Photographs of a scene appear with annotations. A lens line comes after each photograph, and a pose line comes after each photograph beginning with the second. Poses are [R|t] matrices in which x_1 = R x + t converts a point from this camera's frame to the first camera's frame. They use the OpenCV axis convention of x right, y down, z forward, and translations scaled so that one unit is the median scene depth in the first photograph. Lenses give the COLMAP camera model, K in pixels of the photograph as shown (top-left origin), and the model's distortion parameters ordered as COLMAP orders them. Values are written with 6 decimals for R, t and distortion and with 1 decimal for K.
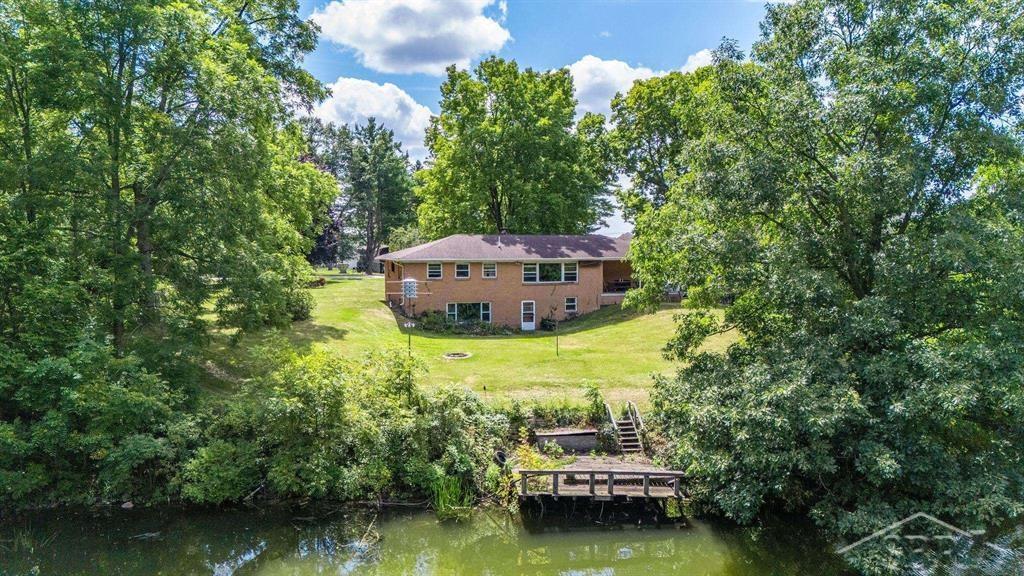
lens RADIAL K [[755.2, 0, 518.5], [0, 755.2, 283.6], [0, 0, 1]] dist [0.055301, -0.052323]
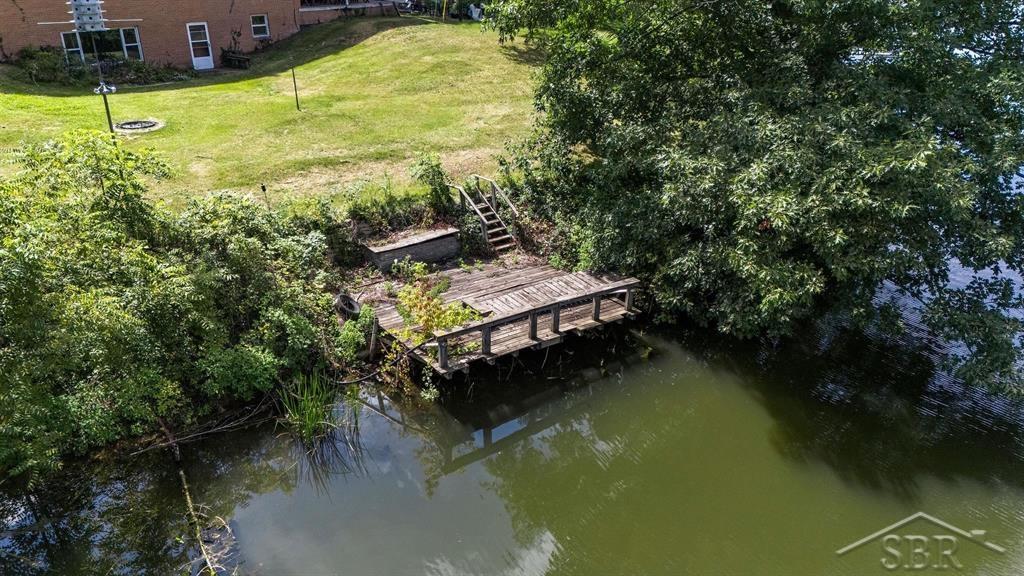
lens RADIAL K [[755.2, 0, 516.8], [0, 755.2, 288.2], [0, 0, 1]] dist [0.055301, -0.052323]
pose [[0.857891, -0.206706, 0.470422, -0.179823], [0.021274, 0.929019, 0.369420, -0.003853], [-0.513392, -0.306914, 0.801394, 0.423563]]
